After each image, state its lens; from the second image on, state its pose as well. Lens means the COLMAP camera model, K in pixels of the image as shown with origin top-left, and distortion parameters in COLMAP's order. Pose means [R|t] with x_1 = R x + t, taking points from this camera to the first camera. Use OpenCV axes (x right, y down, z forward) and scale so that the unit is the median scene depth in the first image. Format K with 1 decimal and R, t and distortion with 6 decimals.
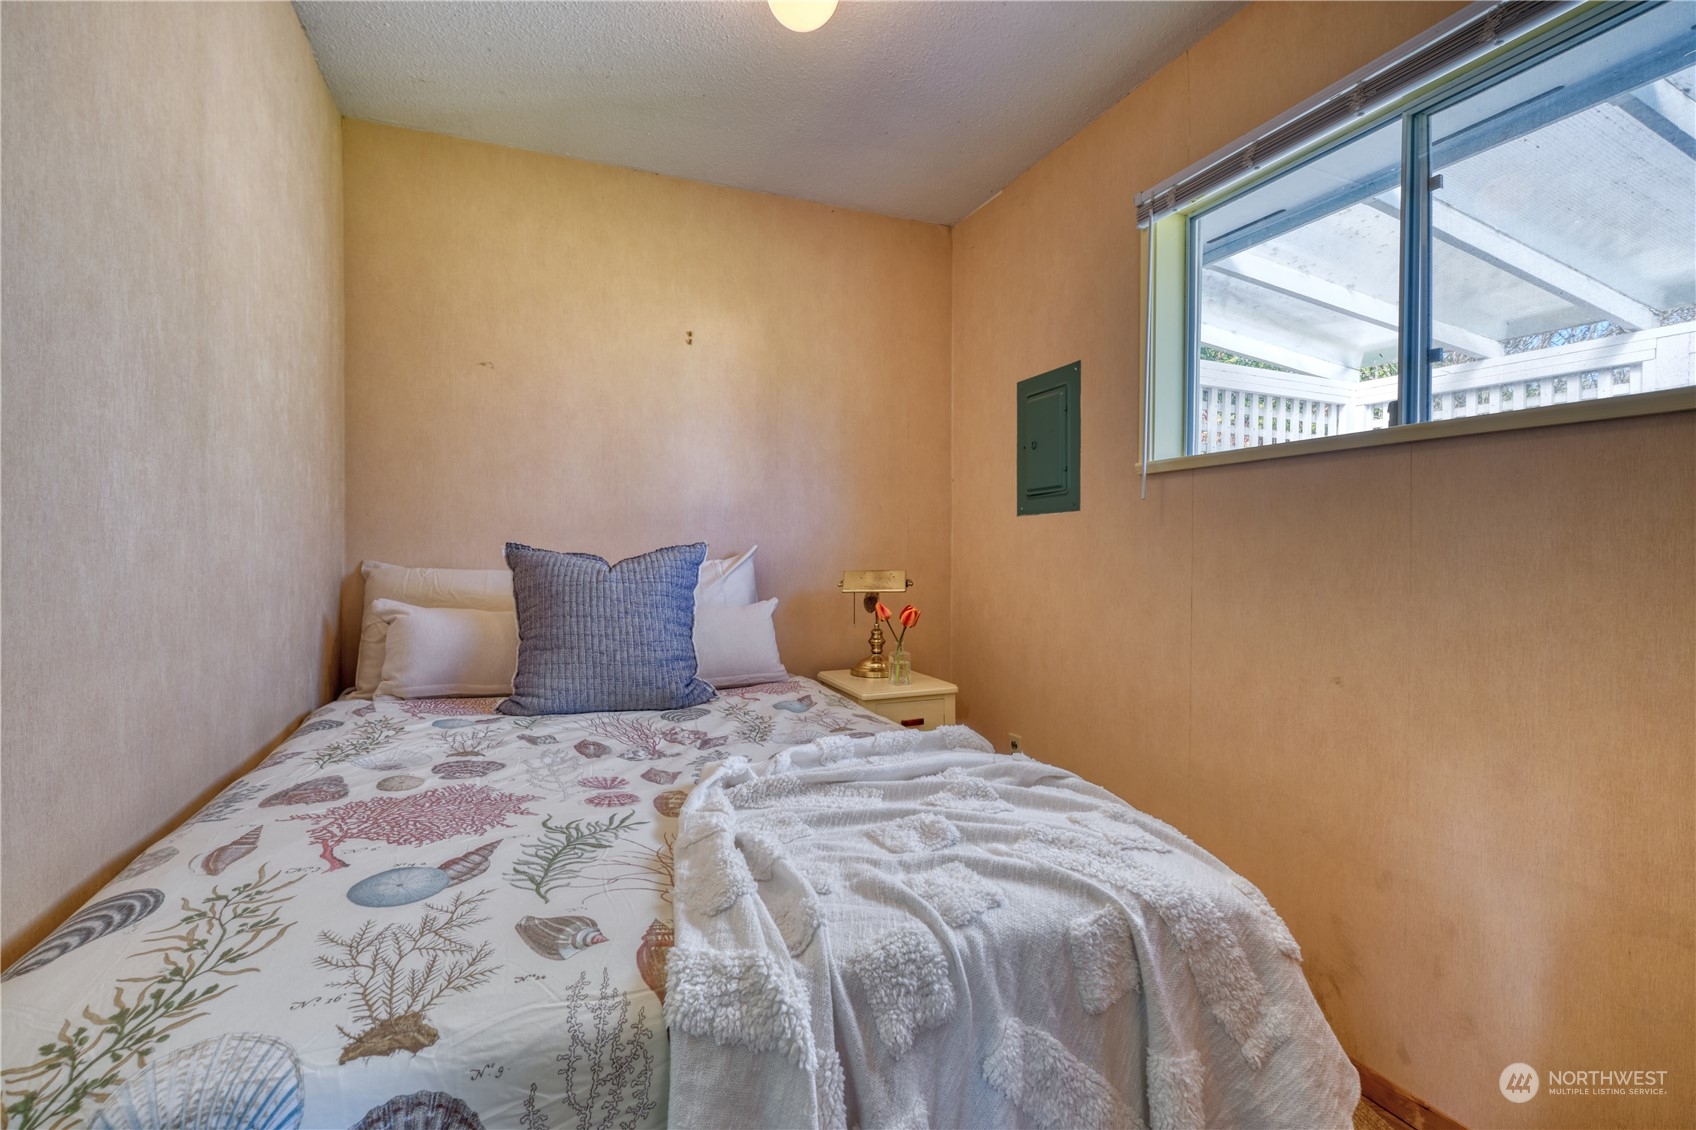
lens RADIAL K [[778.5, 0, 846.9], [0, 778.5, 561.0], [0, 0, 1]] dist [-0.005940, -0.000889]
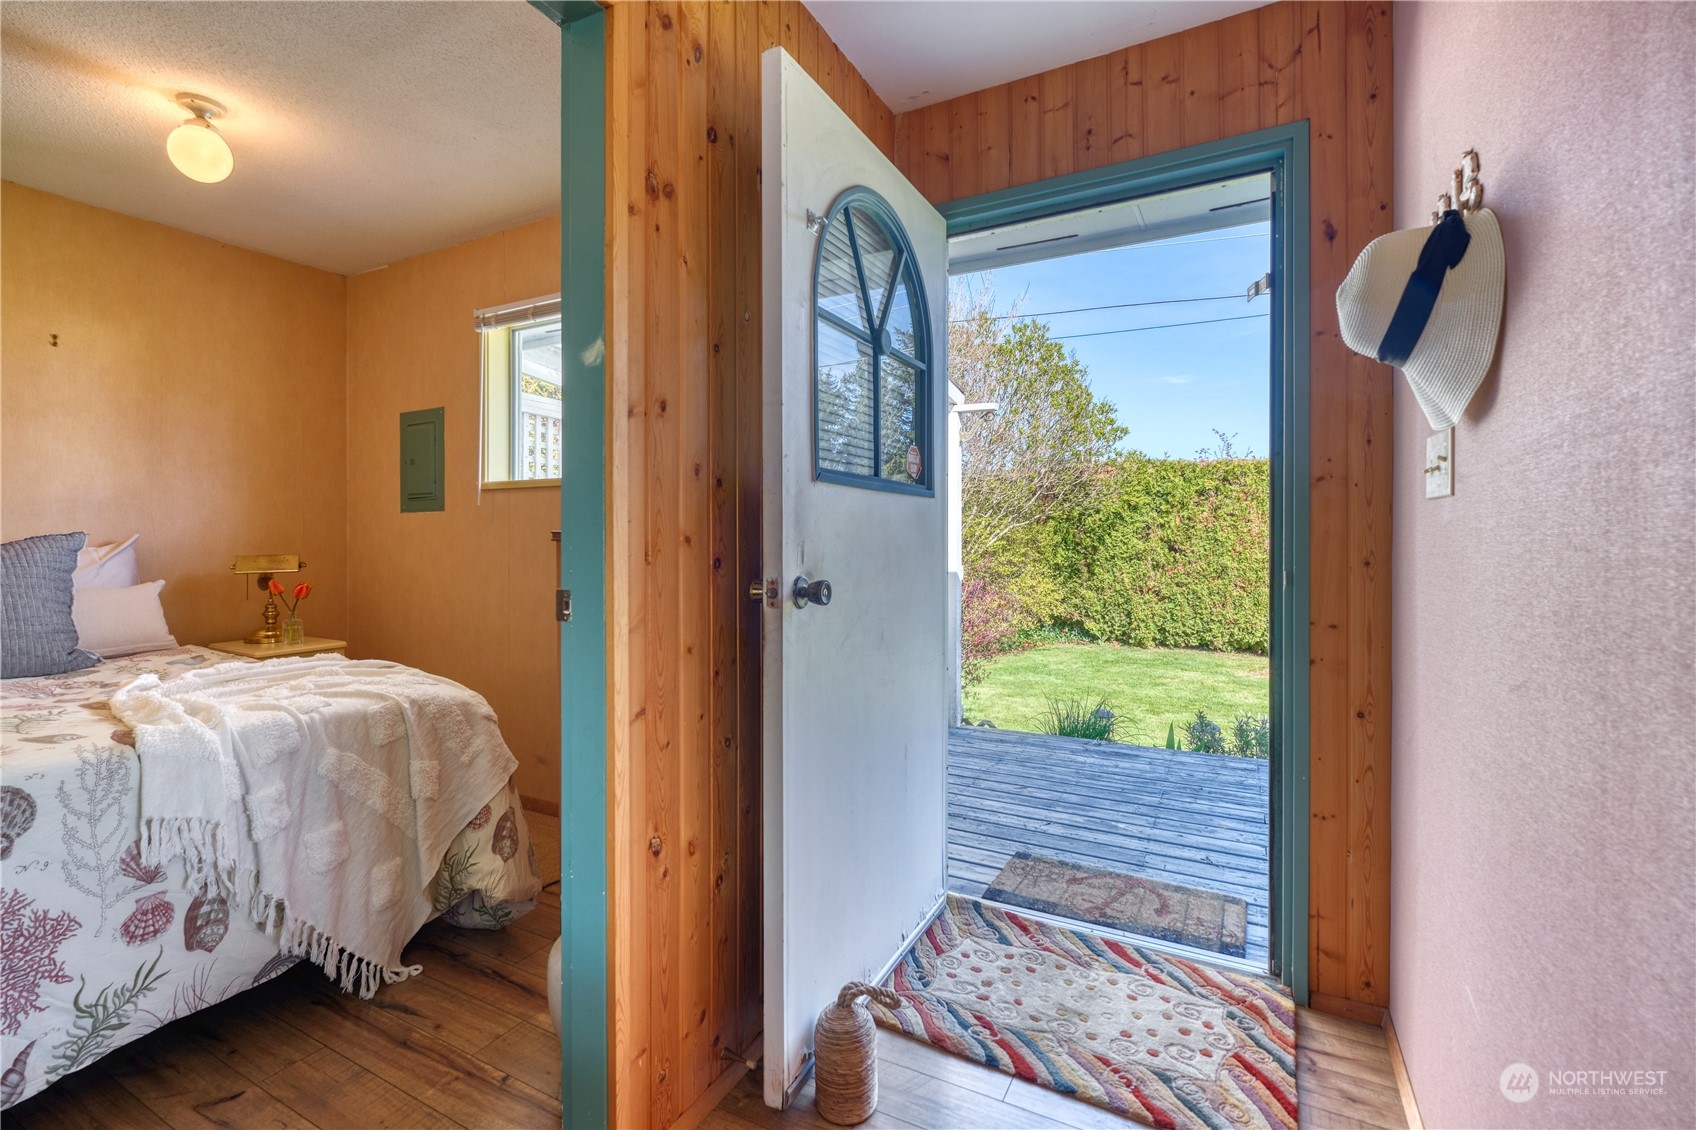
lens RADIAL K [[778.5, 0, 848.4], [0, 778.5, 539.7], [0, 0, 1]] dist [-0.005940, -0.000889]
pose [[0.786754, -0.002279, 0.617262, 0.000496], [0.009386, 0.999922, -0.008272, 0.008095], [-0.617195, 0.012301, 0.786714, -0.658169]]
